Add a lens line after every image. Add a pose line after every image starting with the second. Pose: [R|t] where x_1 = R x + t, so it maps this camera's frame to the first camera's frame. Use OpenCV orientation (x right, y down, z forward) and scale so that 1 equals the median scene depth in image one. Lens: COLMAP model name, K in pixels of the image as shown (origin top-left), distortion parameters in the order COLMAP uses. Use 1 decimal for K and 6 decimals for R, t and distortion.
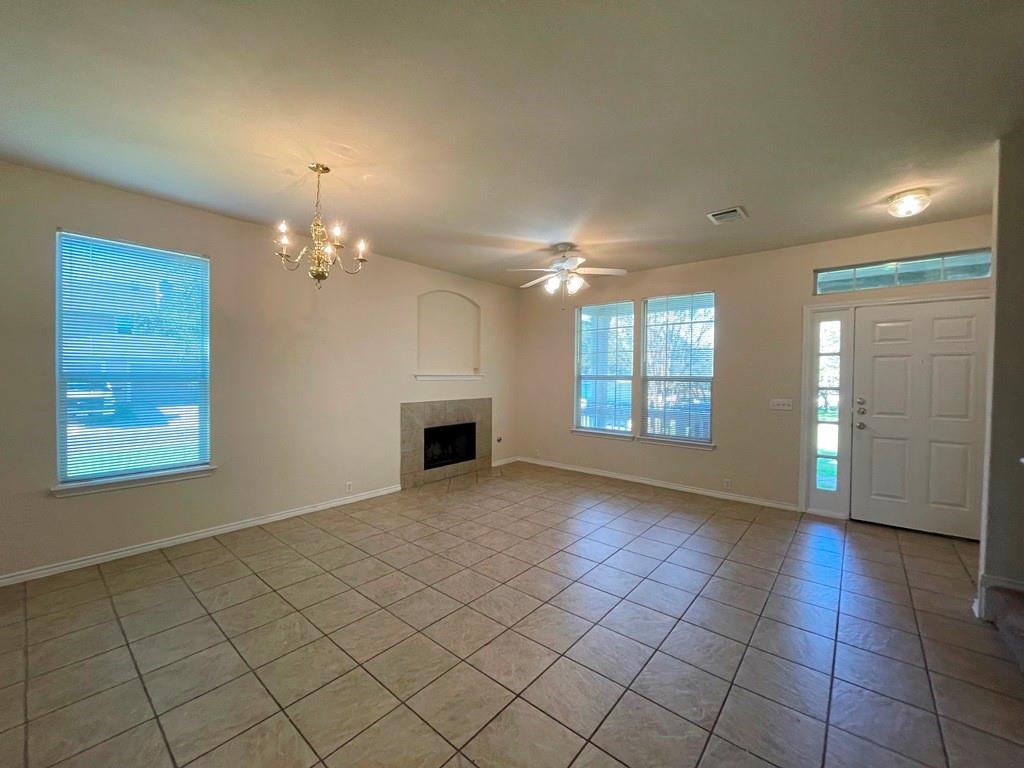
lens RADIAL K [[415.5, 0, 512.0], [0, 415.5, 384.0], [0, 0, 1]] dist [-0.003116, 0.000827]
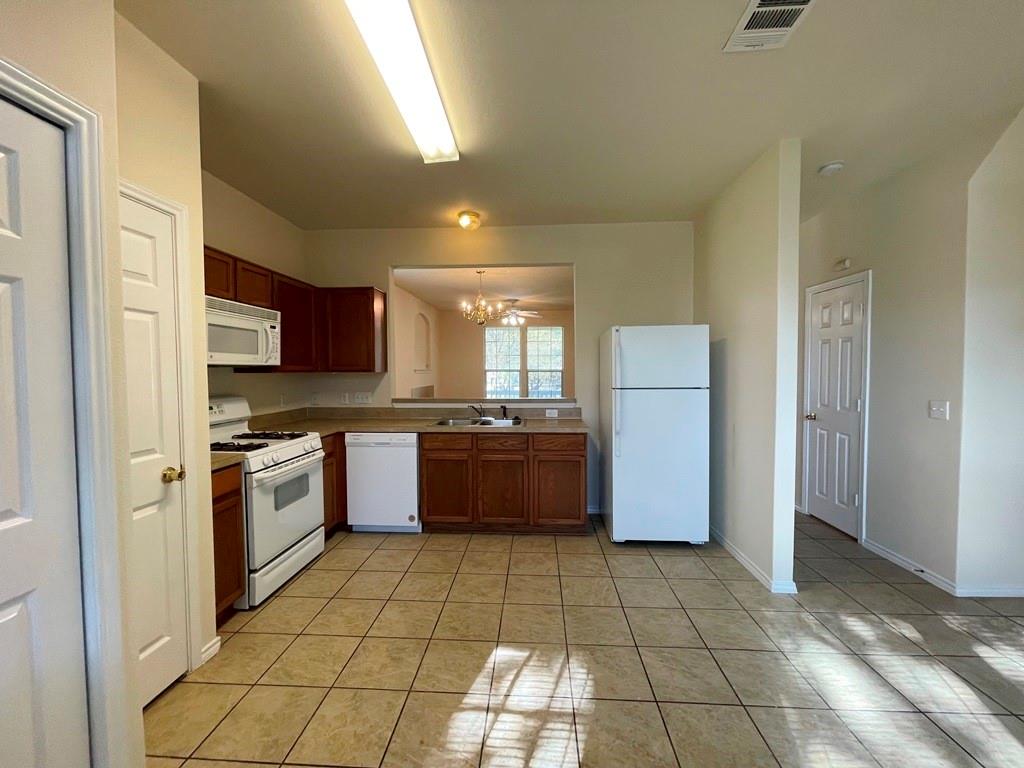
lens RADIAL K [[415.5, 0, 512.0], [0, 415.5, 384.0], [0, 0, 1]] dist [-0.003116, 0.000827]
pose [[0.799025, -0.030925, 0.600502, -1.001765], [0.023816, 0.999521, 0.019783, 0.008673], [-0.600826, -0.001505, 0.799378, -0.490866]]
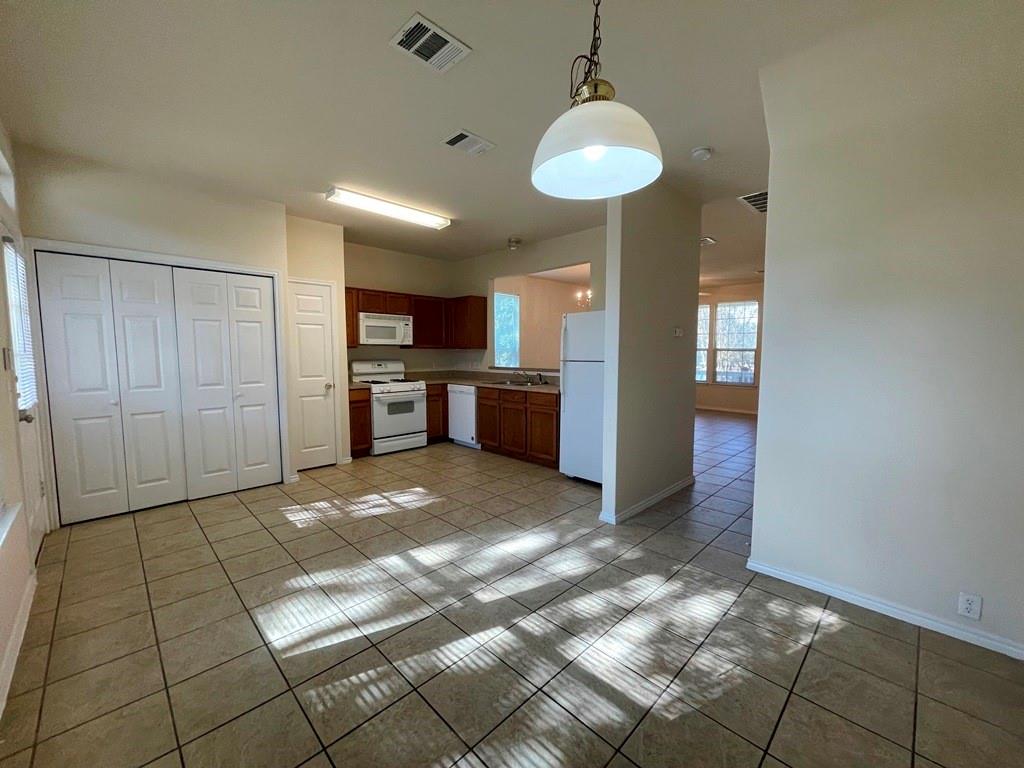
lens RADIAL K [[415.5, 0, 512.0], [0, 415.5, 384.0], [0, 0, 1]] dist [-0.003116, 0.000827]
pose [[0.996076, -0.000086, -0.088504, -0.458133], [0.005155, 0.998358, 0.057053, 0.033605], [0.088354, -0.057285, 0.994441, -0.993887]]
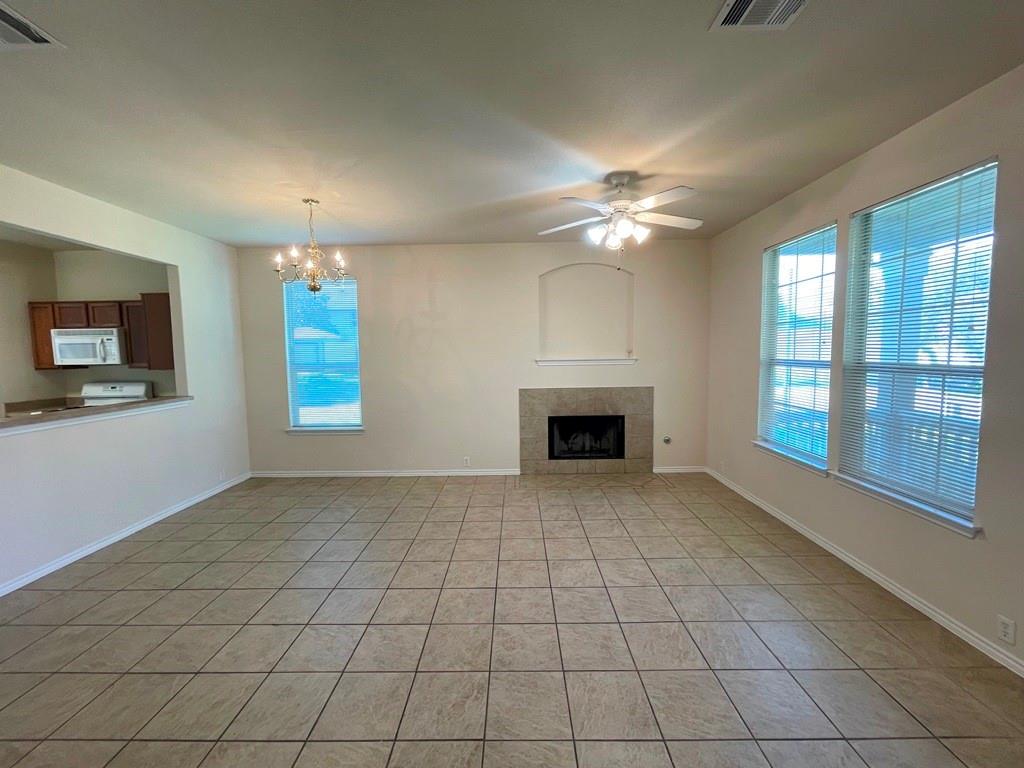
lens RADIAL K [[415.5, 0, 512.0], [0, 415.5, 384.0], [0, 0, 1]] dist [-0.003116, 0.000827]
pose [[0.635671, 0.044802, -0.770659, 0.555470], [0.001864, 0.998222, 0.059569, -0.028324], [0.771958, -0.039303, 0.634457, 0.403259]]
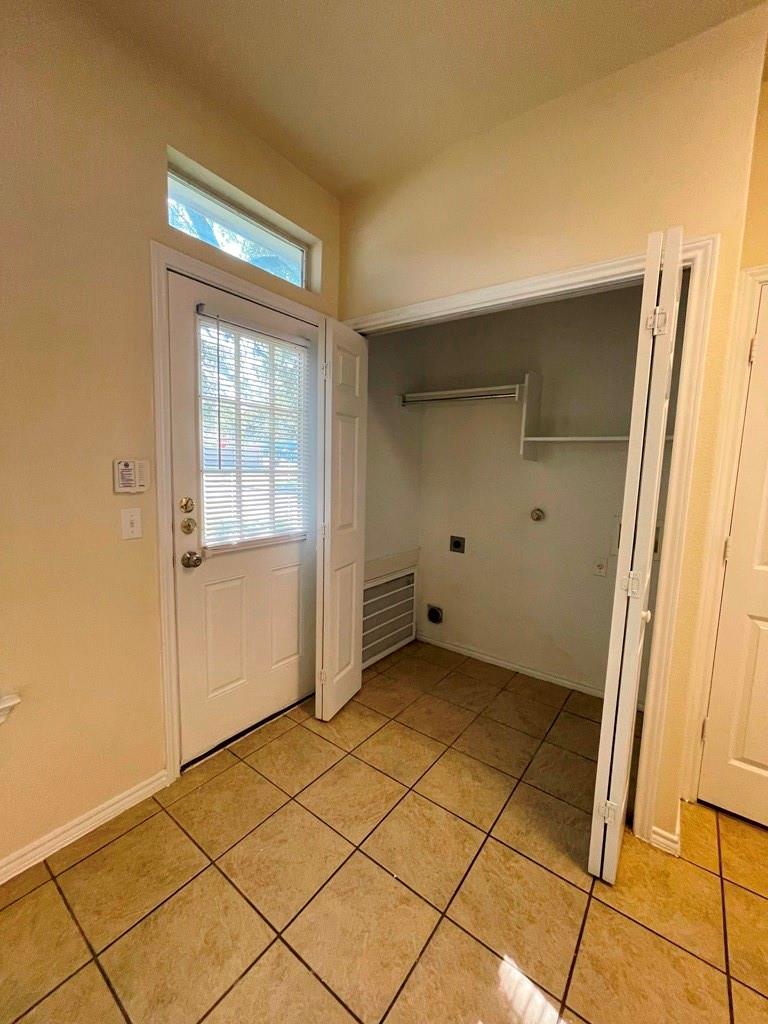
lens RADIAL K [[415.5, 0, 384.0], [0, 415.5, 512.0], [0, 0, 1]] dist [-0.003116, 0.000827]
pose [[0.055422, 0.110038, -0.992381, -0.745979], [-0.050885, 0.992928, 0.107257, 0.010208], [0.997166, 0.044553, 0.060629, -0.361331]]
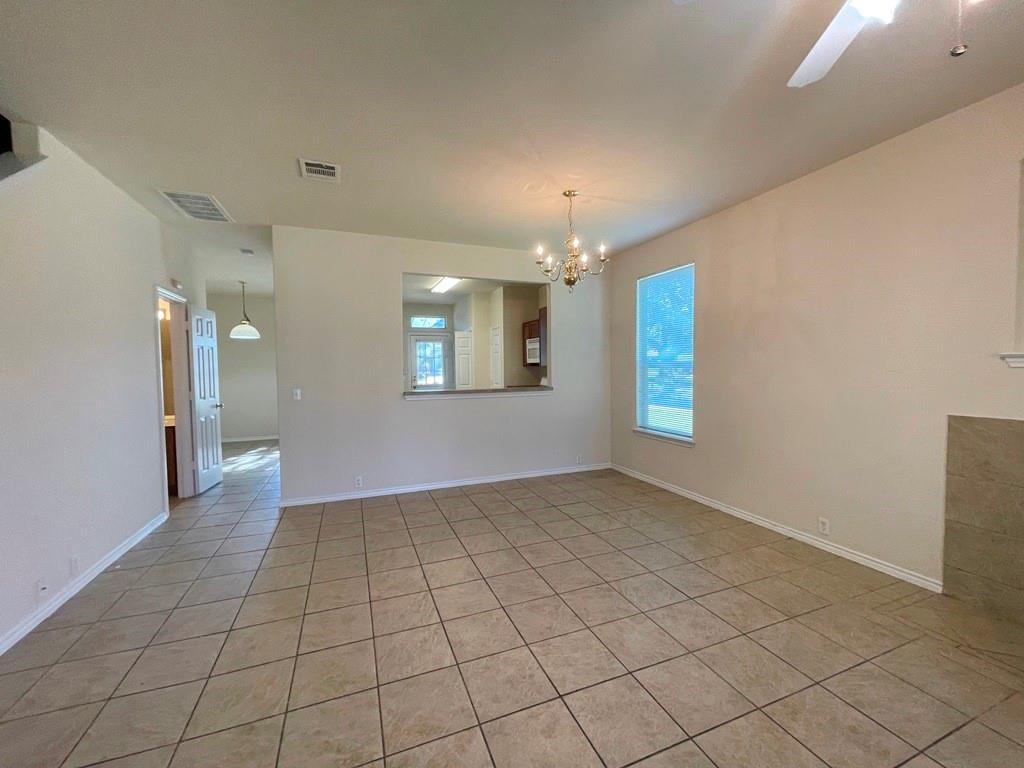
lens RADIAL K [[415.5, 0, 512.0], [0, 415.5, 384.0], [0, 0, 1]] dist [-0.003116, 0.000827]
pose [[-0.477101, 0.034661, -0.878165, 0.441797], [-0.010786, 0.998916, 0.045286, -0.006706], [0.878782, 0.031078, -0.476210, 0.892627]]
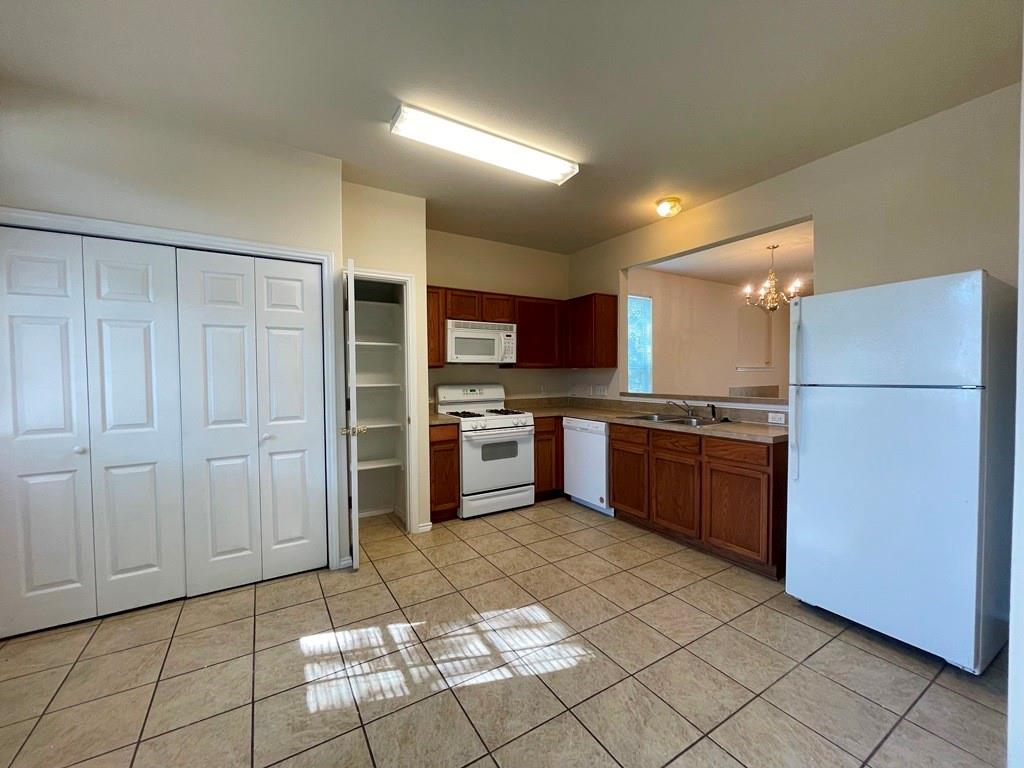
lens RADIAL K [[415.5, 0, 512.0], [0, 415.5, 384.0], [0, 0, 1]] dist [-0.003116, 0.000827]
pose [[0.949876, -0.007226, -0.312543, -0.596820], [0.007825, 0.999969, 0.000661, 0.031022], [0.312528, -0.003074, 0.949903, -0.623874]]
